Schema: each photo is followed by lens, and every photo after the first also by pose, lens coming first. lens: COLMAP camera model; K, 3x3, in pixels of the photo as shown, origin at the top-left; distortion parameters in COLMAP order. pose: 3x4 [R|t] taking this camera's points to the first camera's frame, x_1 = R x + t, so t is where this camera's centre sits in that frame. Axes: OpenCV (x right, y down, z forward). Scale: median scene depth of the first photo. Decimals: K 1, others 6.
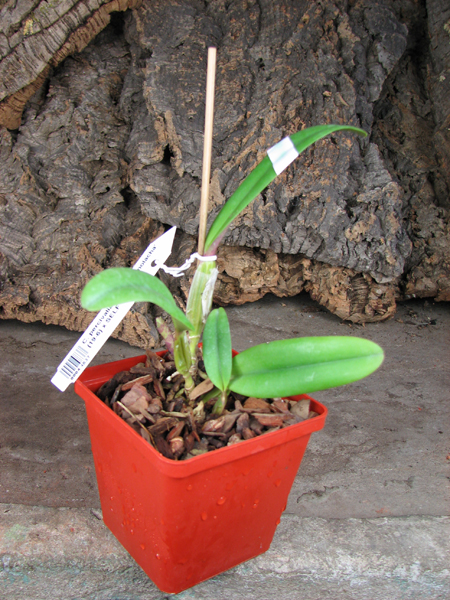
lens RADIAL K [[643.9, 0, 204.4], [0, 643.9, 292.5], [0, 0, 1]] dist [-0.204127, 0.252620]
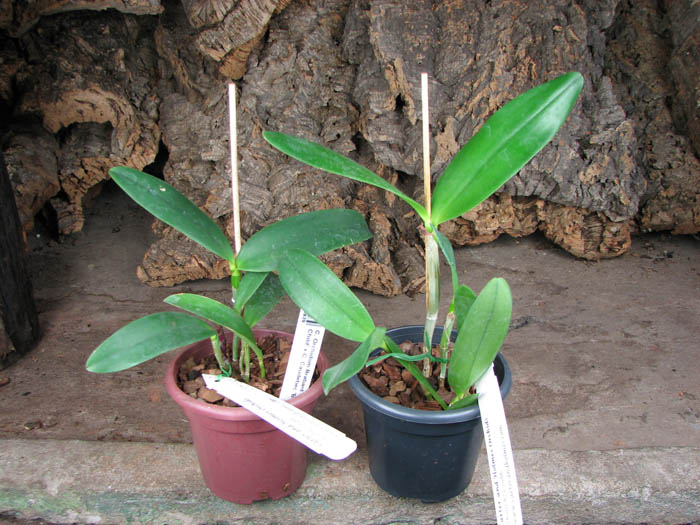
lens RADIAL K [[750.8, 0, 337.1], [0, 750.8, 283.6], [0, 0, 1]] dist [-0.202888, 0.253553]
pose [[0.994648, -0.038824, -0.095752, -0.053259], [0.049929, 0.991941, 0.116448, -0.073079], [0.090460, -0.120605, 0.988570, -0.197617]]
